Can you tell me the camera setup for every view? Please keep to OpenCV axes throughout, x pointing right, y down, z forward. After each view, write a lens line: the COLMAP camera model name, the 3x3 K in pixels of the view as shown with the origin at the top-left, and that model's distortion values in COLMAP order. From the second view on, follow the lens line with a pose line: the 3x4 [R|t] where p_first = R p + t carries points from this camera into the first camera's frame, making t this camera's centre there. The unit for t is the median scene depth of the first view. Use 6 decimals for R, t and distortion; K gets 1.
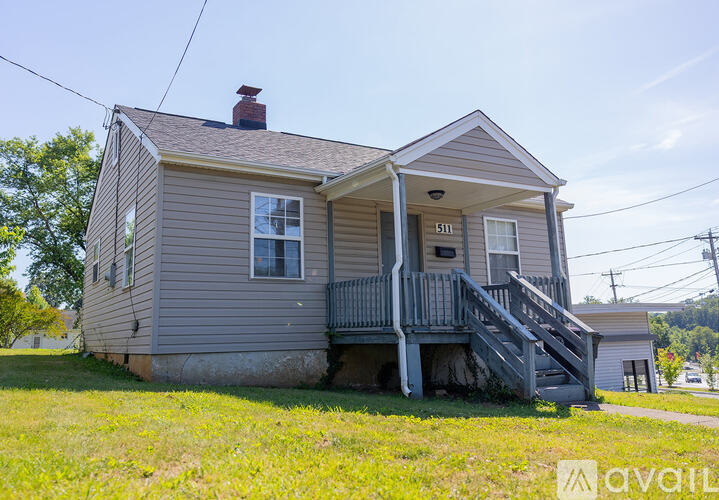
lens RADIAL K [[632.6, 0, 356.6], [0, 632.6, 251.3], [0, 0, 1]] dist [0.015421, 0.013637]
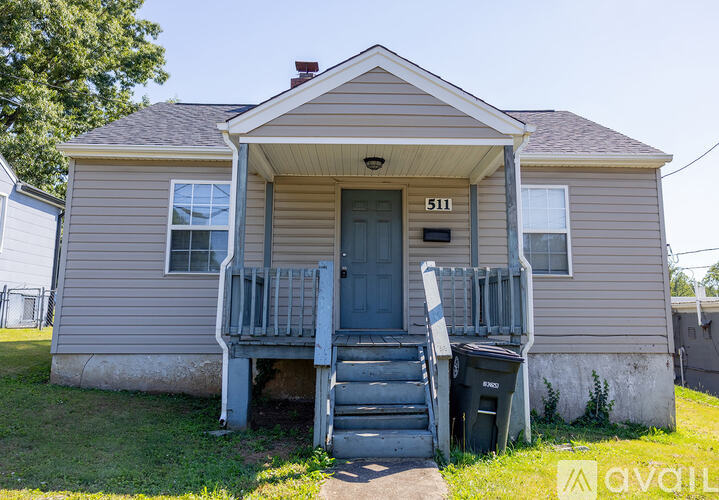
lens RADIAL K [[632.6, 0, 359.5], [0, 632.6, 251.1], [0, 0, 1]] dist [0.015421, 0.013637]
pose [[0.877713, -0.026311, -0.478464, 0.480027], [0.040766, 0.998971, 0.019851, 0.002289], [0.477449, -0.036928, 0.877883, 0.302745]]
